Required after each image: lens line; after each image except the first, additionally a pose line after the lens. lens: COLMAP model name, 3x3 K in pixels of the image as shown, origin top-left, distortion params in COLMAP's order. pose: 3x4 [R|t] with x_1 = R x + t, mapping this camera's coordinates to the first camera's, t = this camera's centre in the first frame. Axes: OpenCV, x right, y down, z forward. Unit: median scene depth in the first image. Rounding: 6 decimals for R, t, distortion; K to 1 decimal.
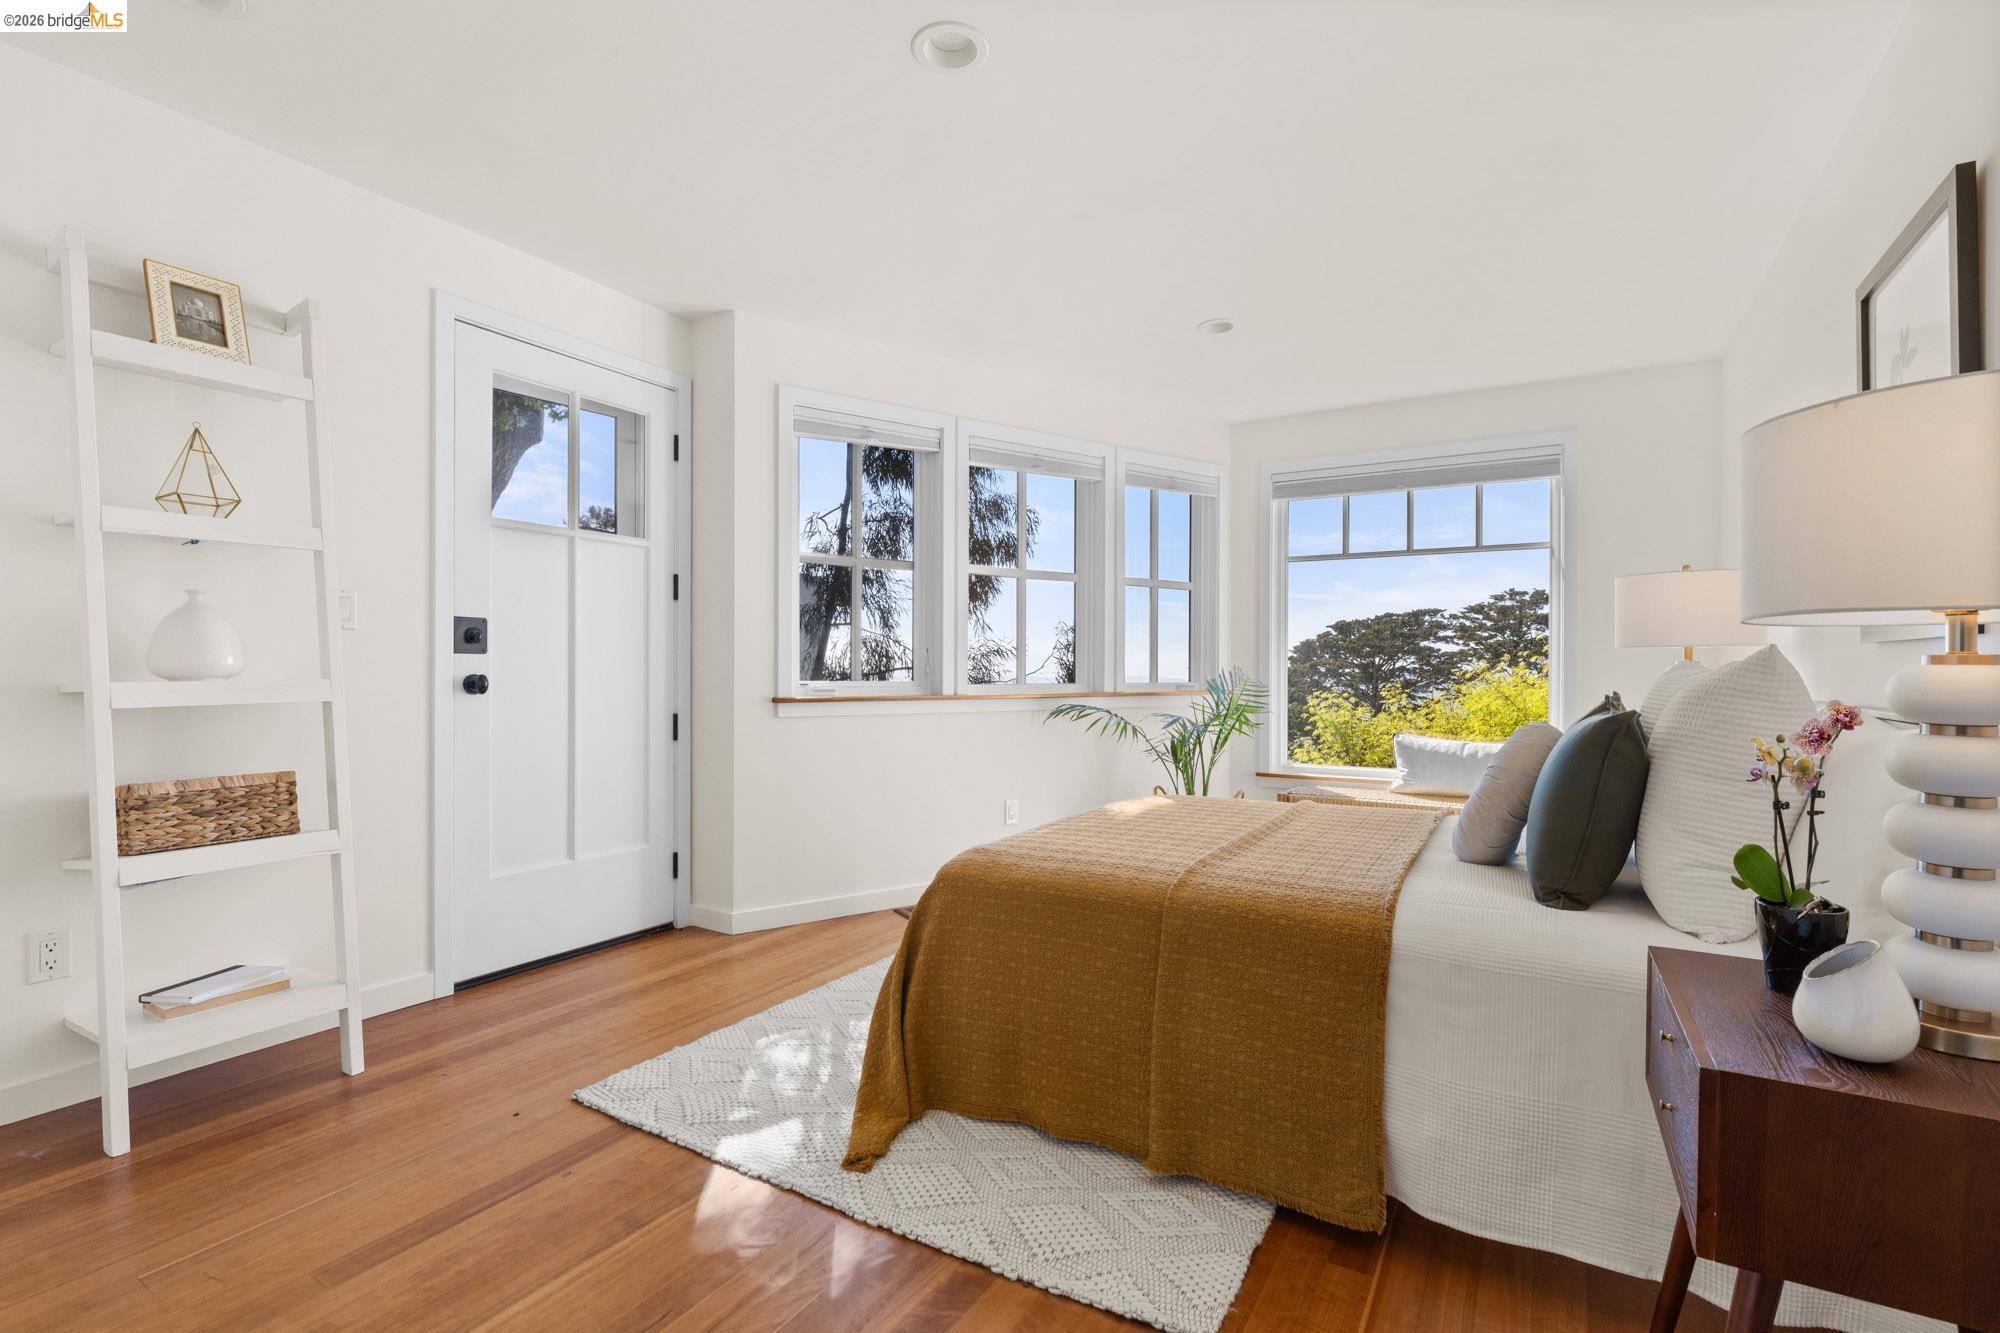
lens RADIAL K [[912.1, 0, 998.3], [0, 912.1, 673.6], [0, 0, 1]] dist [0.002159, 0.000035]
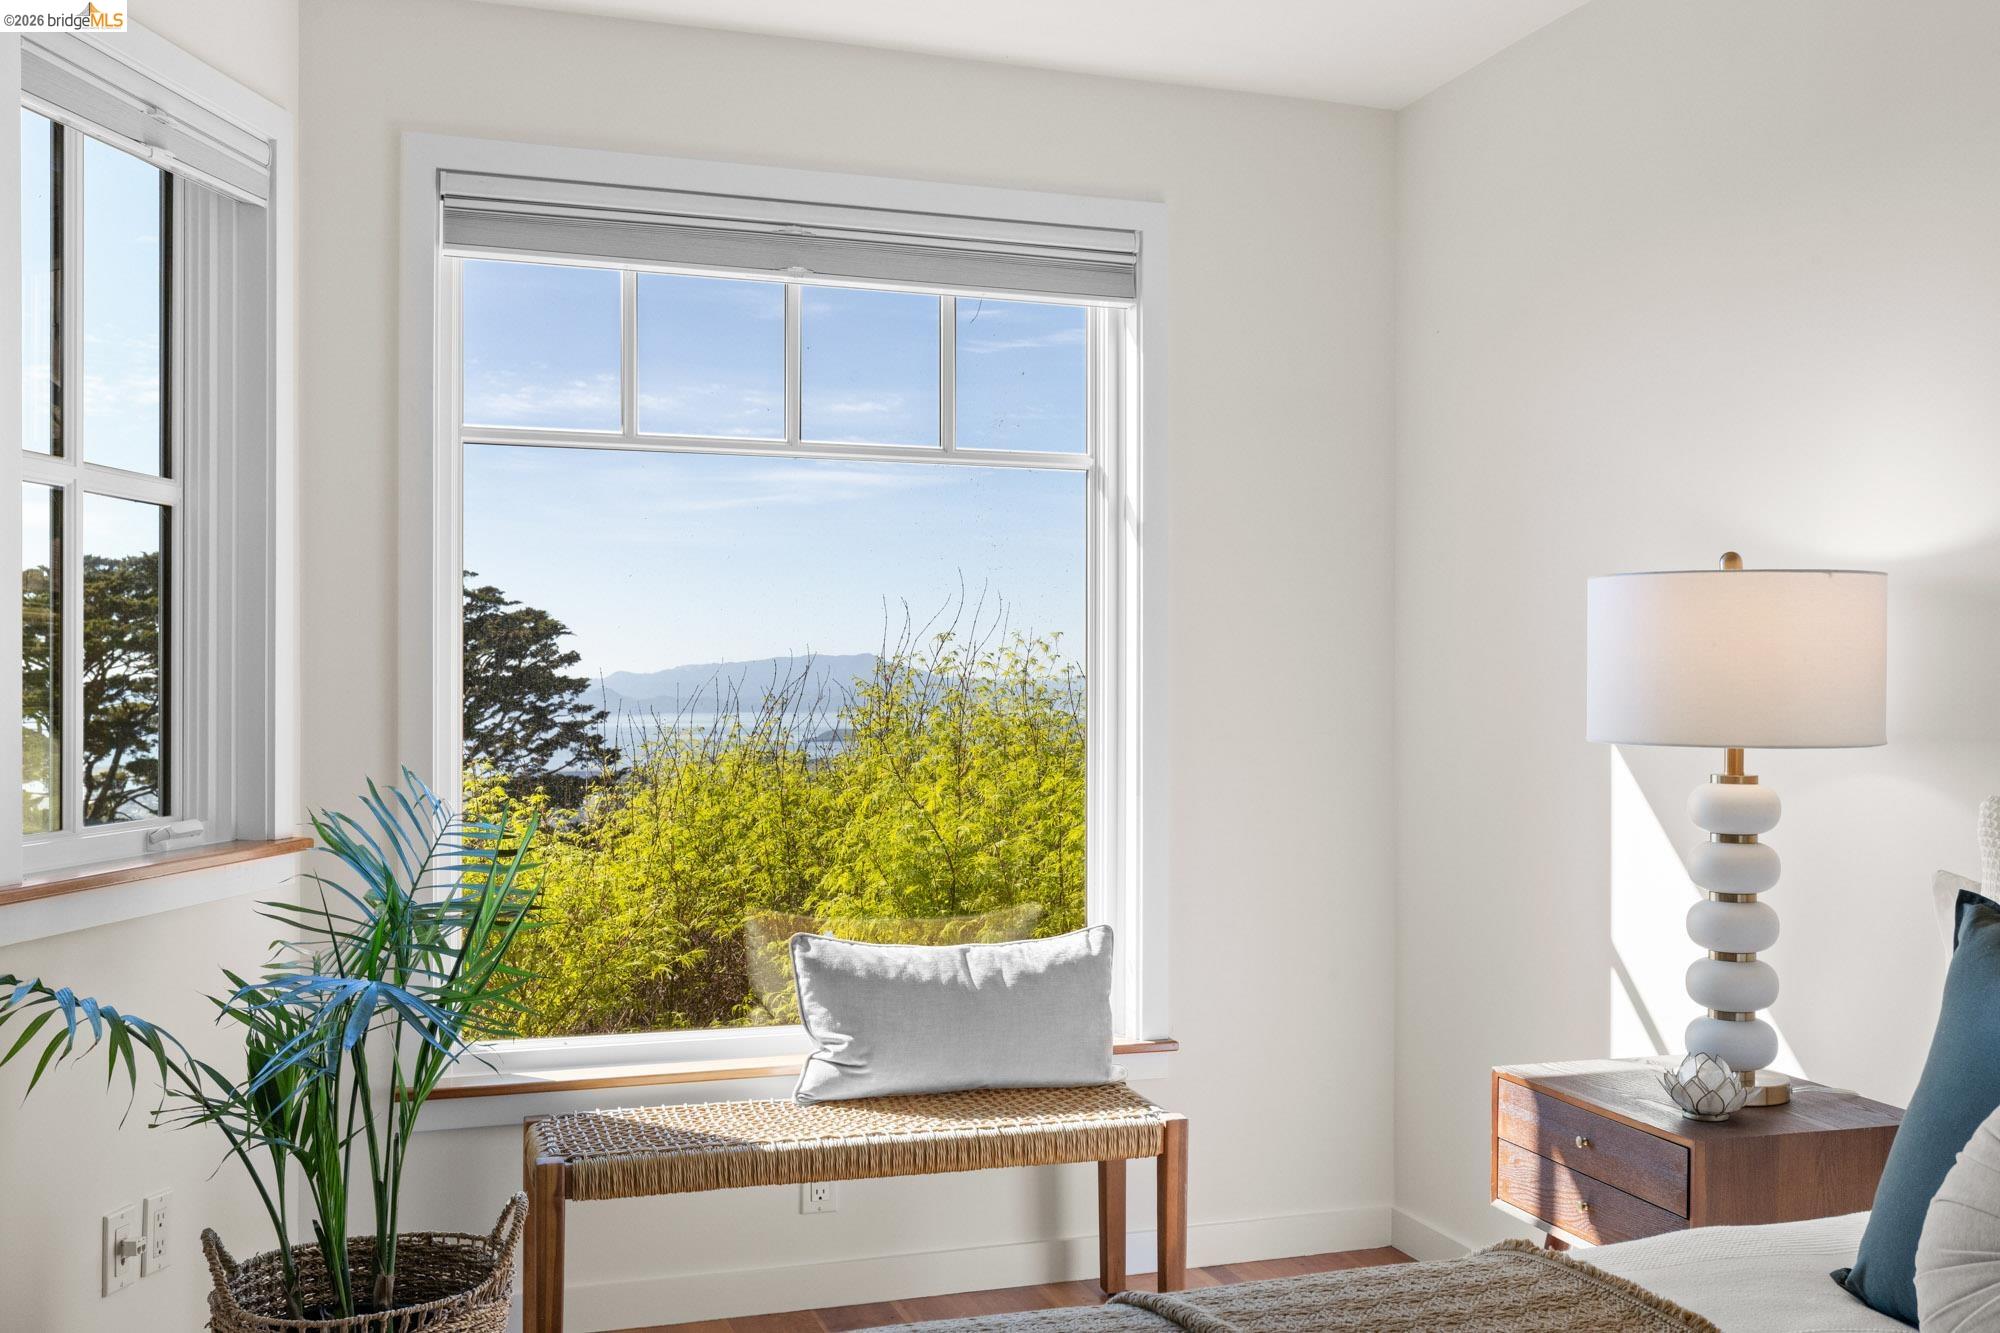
lens RADIAL K [[1909.8, 0, 1001.1], [0, 1909.8, 671.7], [0, 0, 1]] dist [0.014932, 0.000000]
pose [[0.632441, 0.002278, 0.774605, -0.115406], [0.001461, 0.999990, -0.004134, -0.040010], [-0.774607, 0.003746, 0.632432, 0.458741]]
